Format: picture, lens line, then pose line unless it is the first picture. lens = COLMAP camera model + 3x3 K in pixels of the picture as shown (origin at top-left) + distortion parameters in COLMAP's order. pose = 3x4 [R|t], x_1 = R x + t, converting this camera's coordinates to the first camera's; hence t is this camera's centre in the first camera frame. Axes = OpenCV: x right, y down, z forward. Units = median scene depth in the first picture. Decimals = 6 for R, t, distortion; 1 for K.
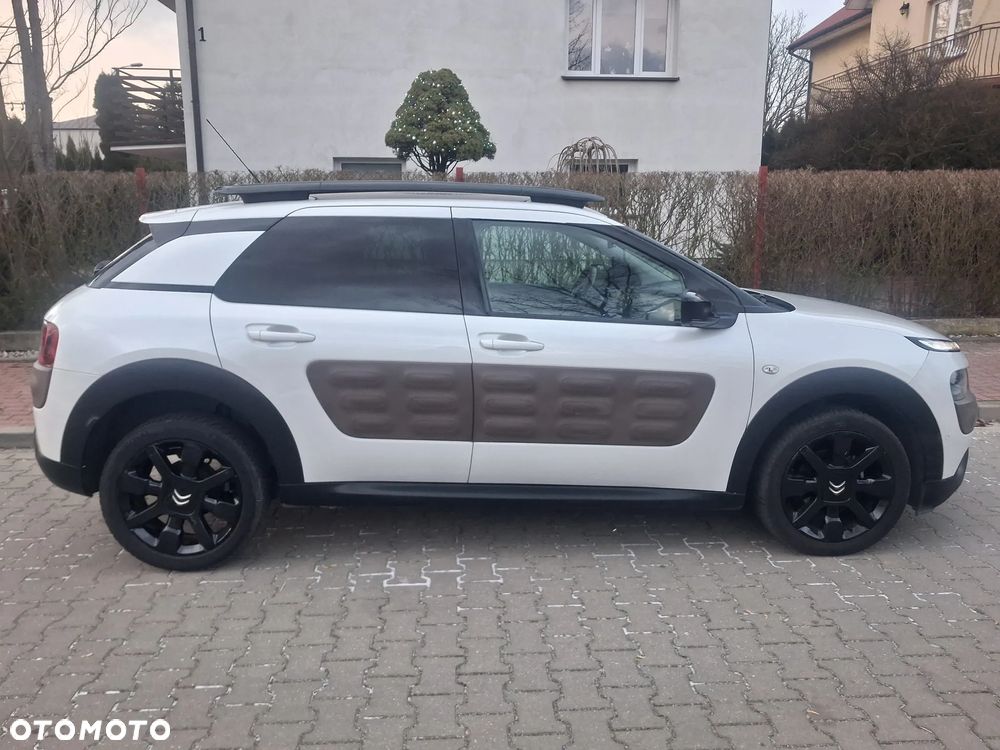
lens RADIAL K [[800.0, 0, 491.7], [0, 800.0, 406.2], [0, 0, 1]] dist [0.011909, -0.014764]
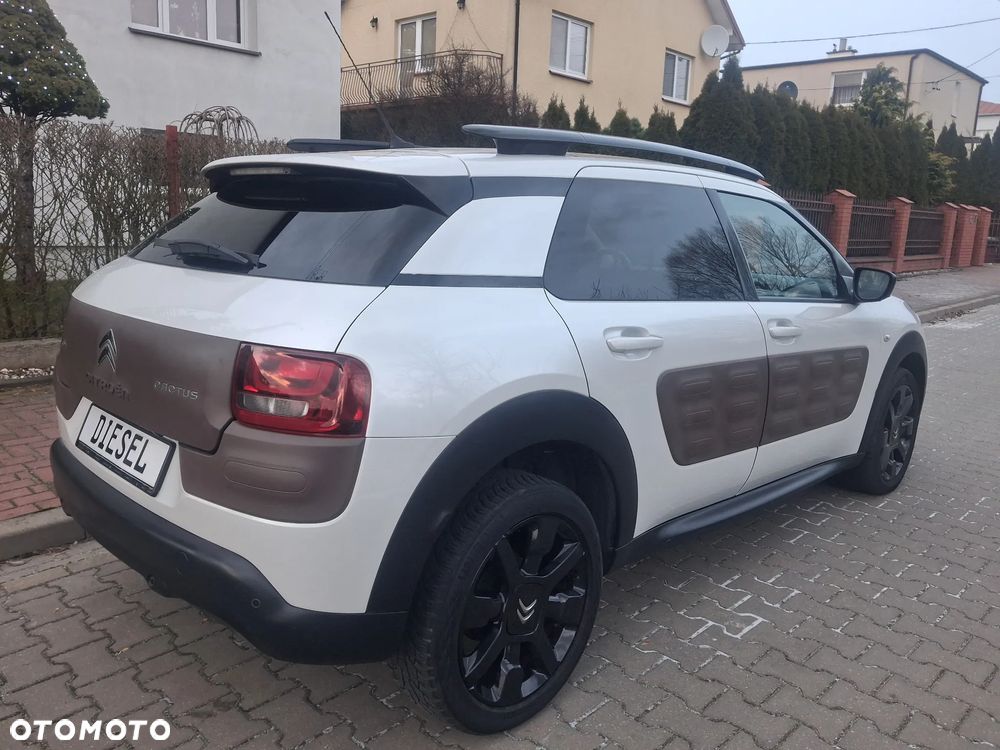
lens RADIAL K [[800.0, 0, 503.6], [0, 800.0, 376.6], [0, 0, 1]] dist [0.011909, -0.014764]
pose [[0.727369, -0.109224, 0.677499, -0.811275], [0.126081, 0.991717, 0.024520, -0.086694], [-0.674565, 0.067585, 0.735115, 0.532617]]
